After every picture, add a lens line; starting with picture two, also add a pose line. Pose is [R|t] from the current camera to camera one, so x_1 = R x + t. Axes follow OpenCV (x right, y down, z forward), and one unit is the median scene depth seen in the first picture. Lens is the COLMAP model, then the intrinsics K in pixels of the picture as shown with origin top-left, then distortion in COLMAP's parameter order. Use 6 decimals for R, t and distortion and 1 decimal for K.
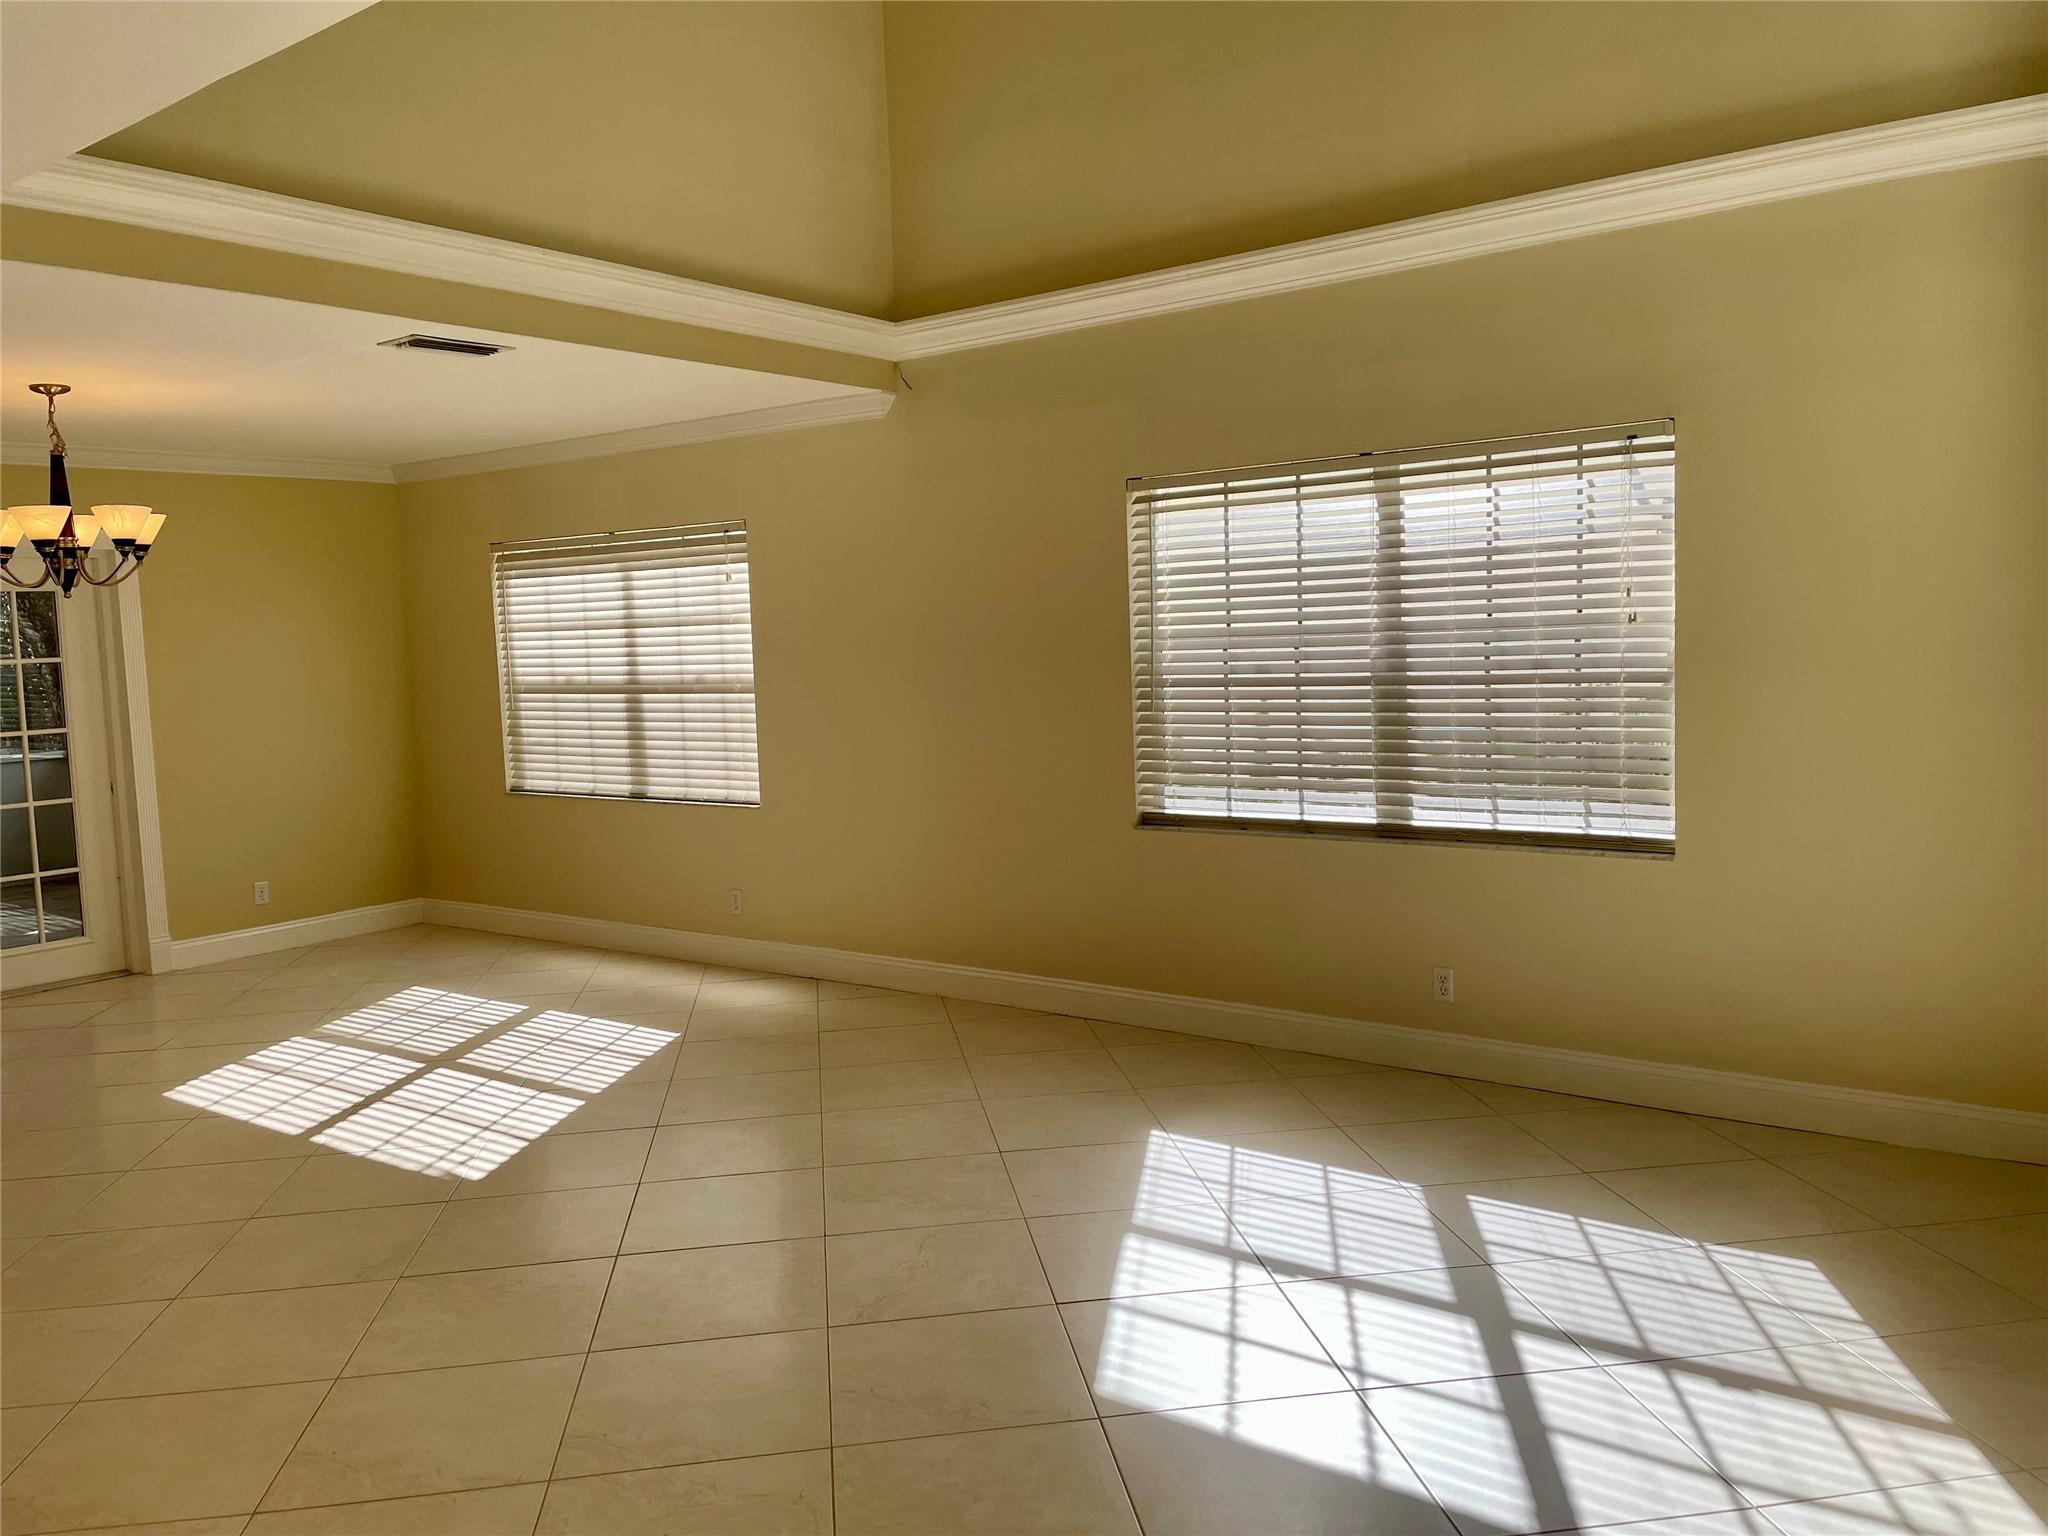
lens RADIAL K [[1554.9, 0, 1030.3], [0, 1554.9, 760.0], [0, 0, 1]] dist [0.099364, -0.126042]
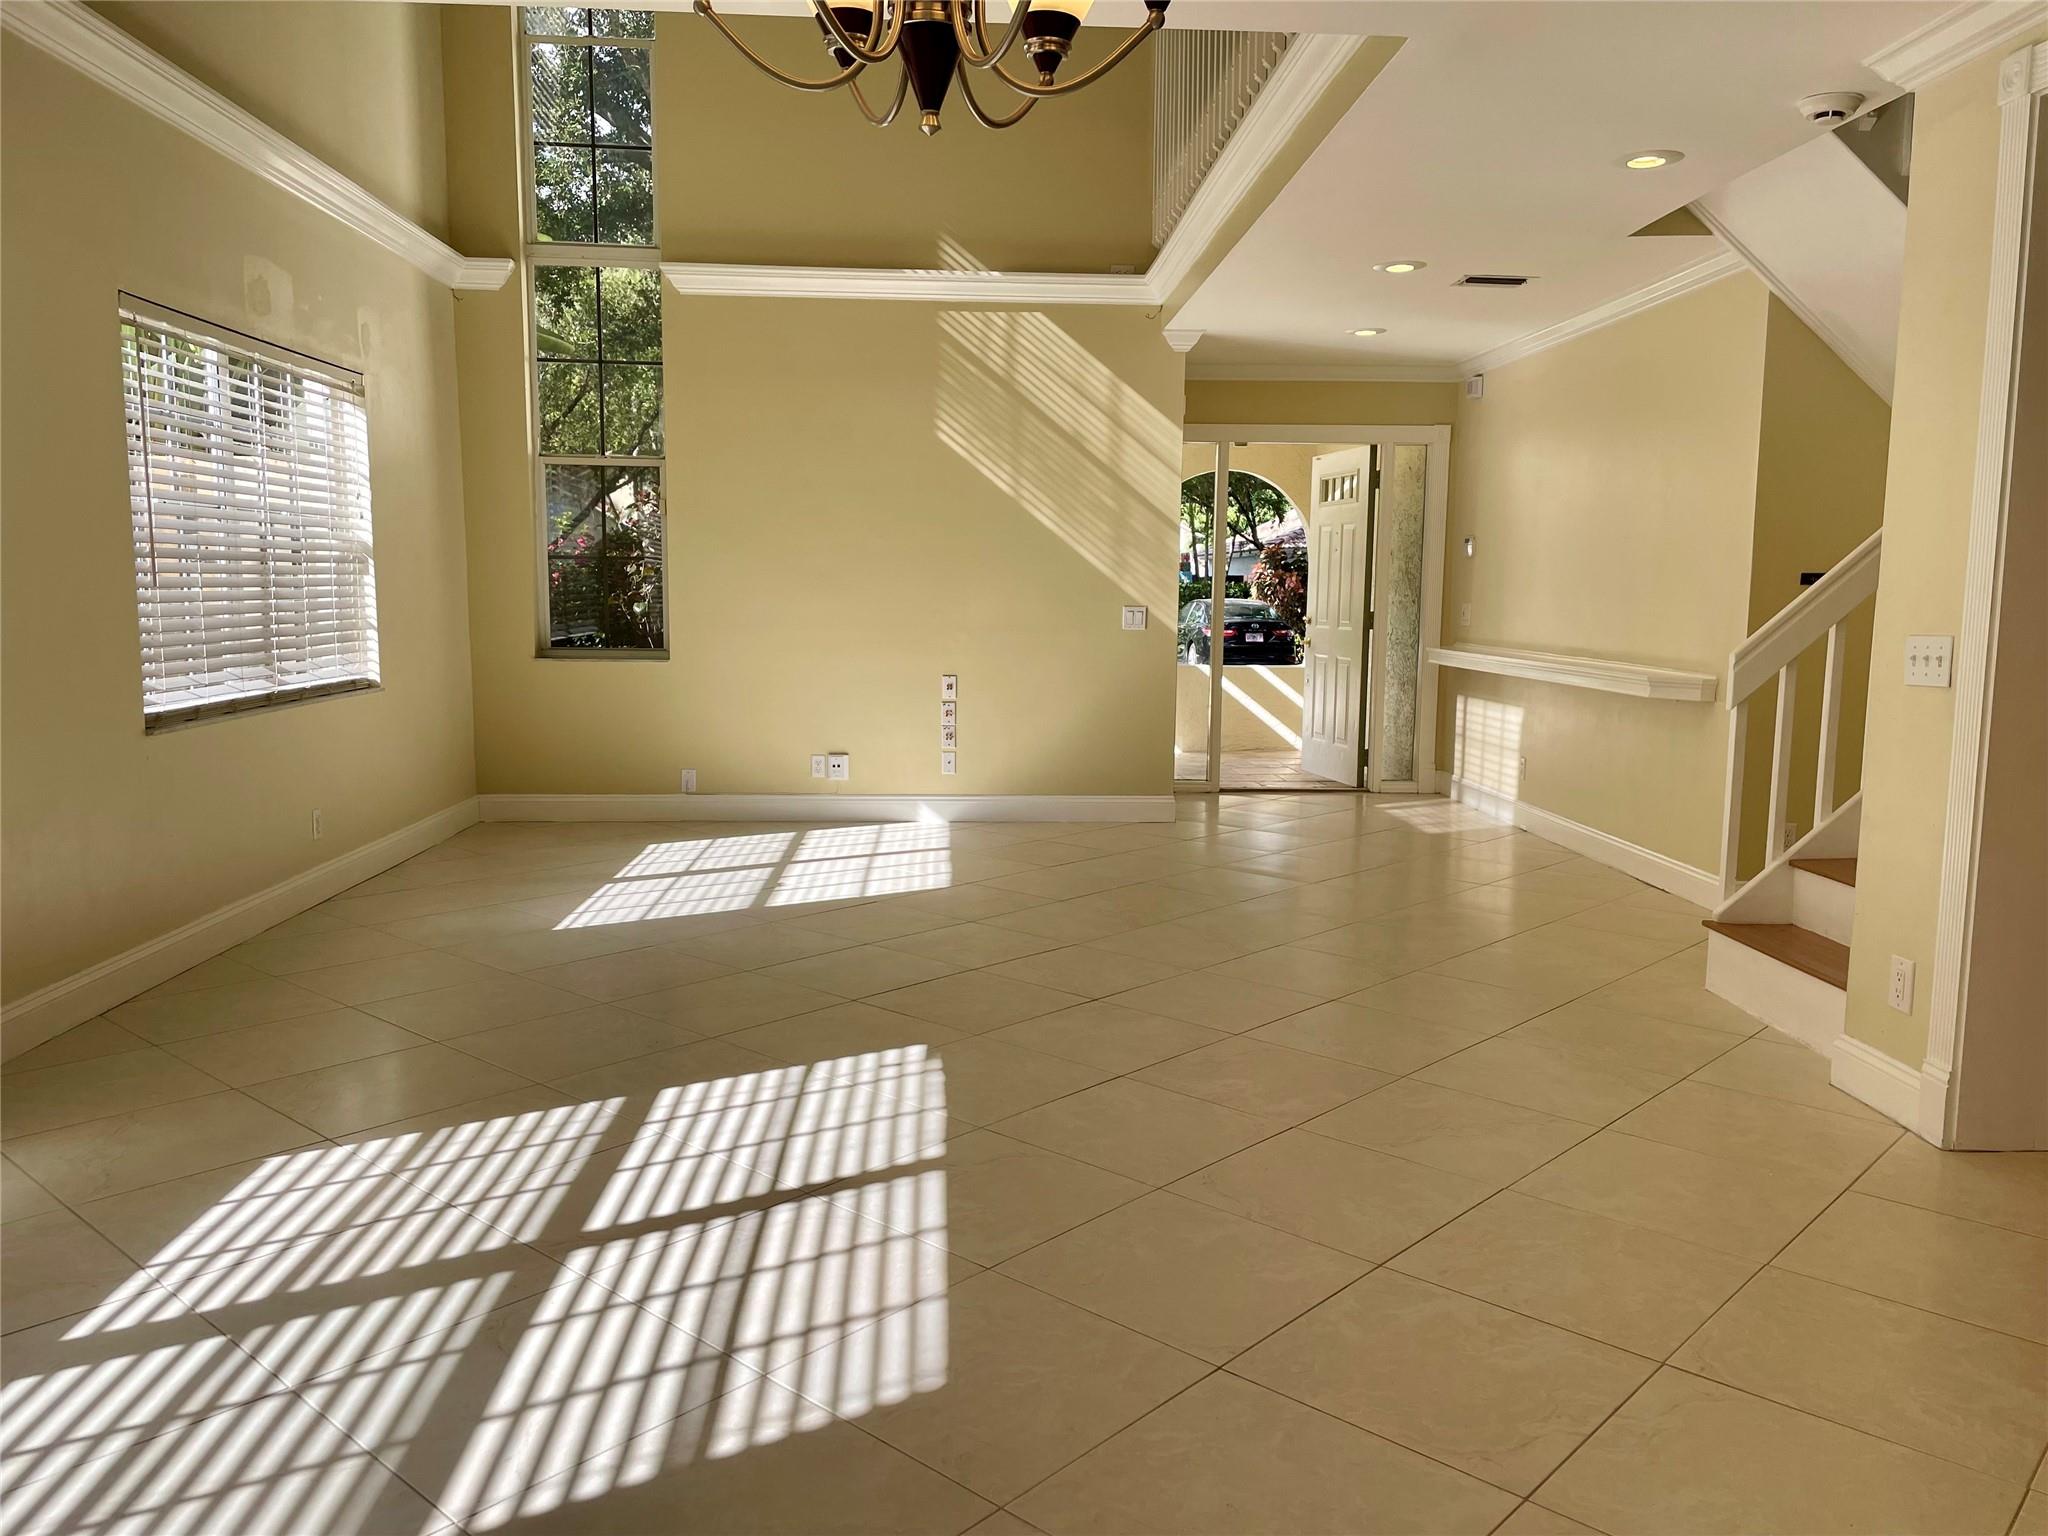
lens RADIAL K [[1554.9, 0, 1020.4], [0, 1554.9, 767.7], [0, 0, 1]] dist [0.099364, -0.126042]
pose [[-0.636471, -0.063536, 0.768680, -0.910665], [0.077813, 0.986227, 0.145948, -0.025222], [-0.767366, 0.152705, -0.622761, 1.257258]]
